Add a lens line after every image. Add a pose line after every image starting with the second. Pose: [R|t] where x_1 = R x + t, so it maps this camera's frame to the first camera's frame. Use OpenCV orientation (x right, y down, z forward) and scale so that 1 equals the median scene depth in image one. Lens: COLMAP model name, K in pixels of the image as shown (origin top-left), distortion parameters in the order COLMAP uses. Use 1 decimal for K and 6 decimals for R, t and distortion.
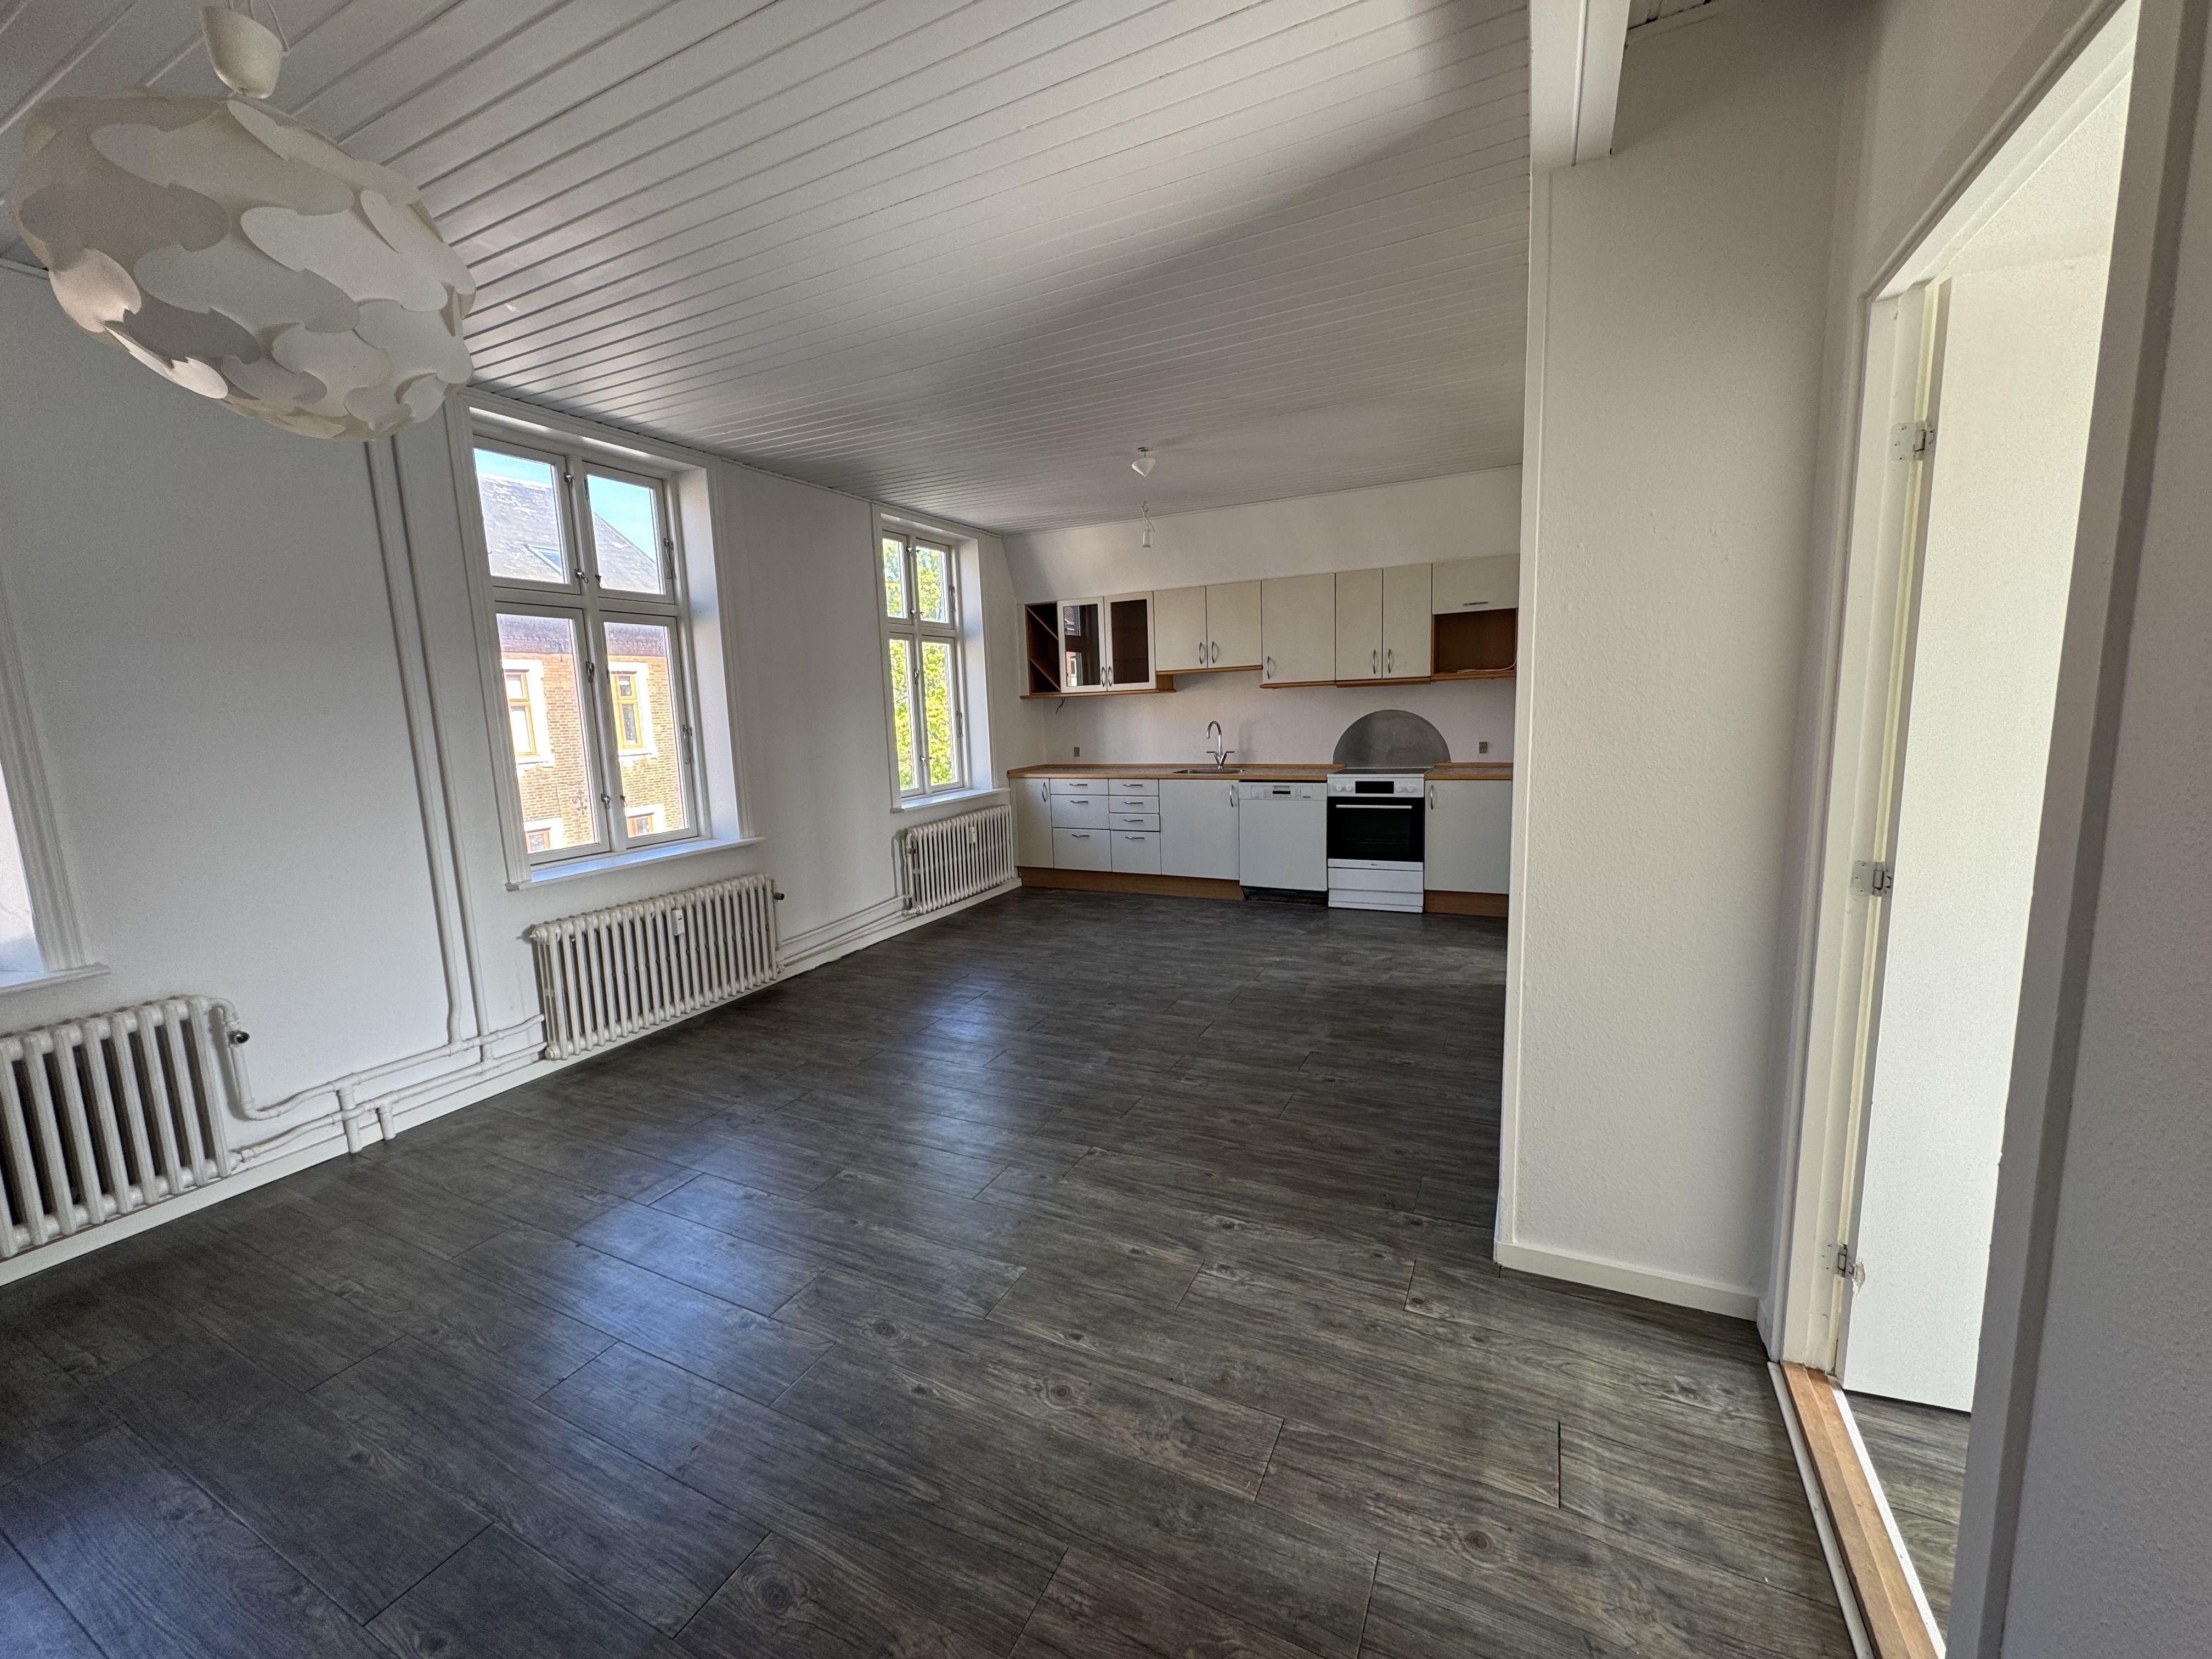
lens RADIAL K [[895.3, 0, 1106.0], [0, 895.3, 829.5], [0, 0, 1]] dist [0.001047, -0.000044]
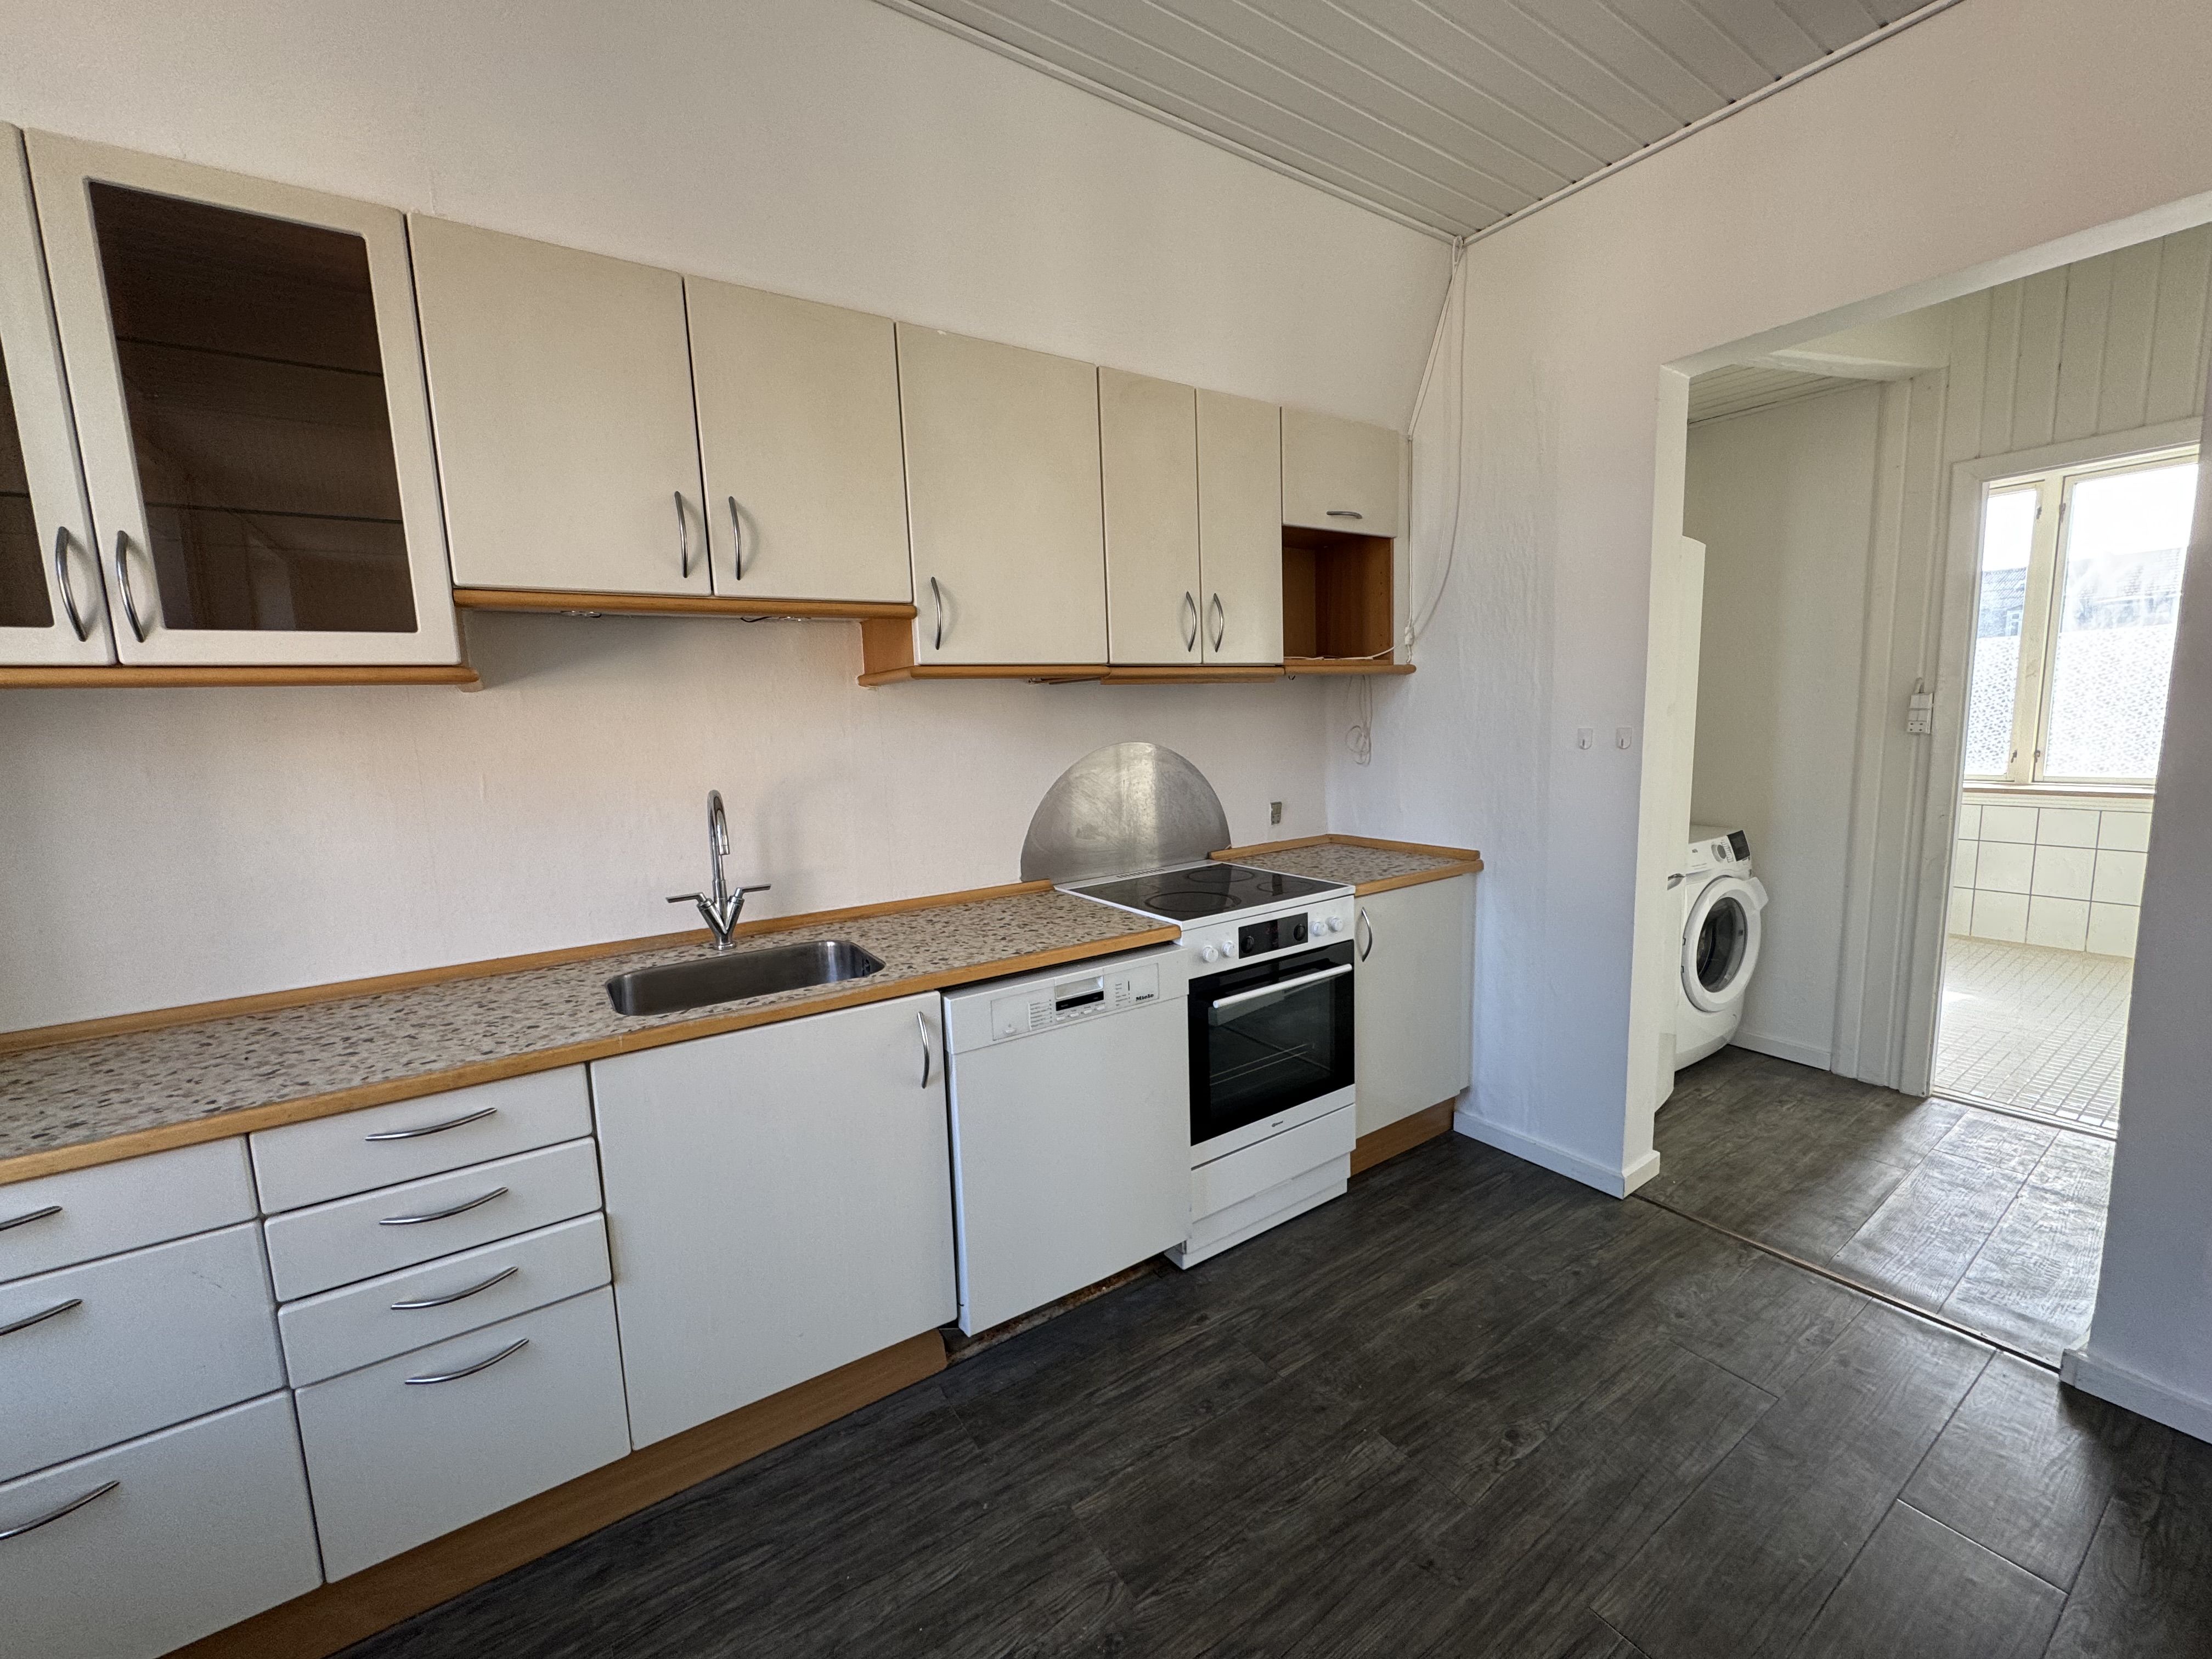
lens RADIAL K [[895.3, 0, 1106.0], [0, 895.3, 829.5], [0, 0, 1]] dist [0.001047, -0.000044]
pose [[0.494200, -0.093260, 0.864331, -0.068253], [0.132722, 0.990668, 0.031005, -0.106696], [-0.859157, 0.099393, 0.501966, 0.795163]]
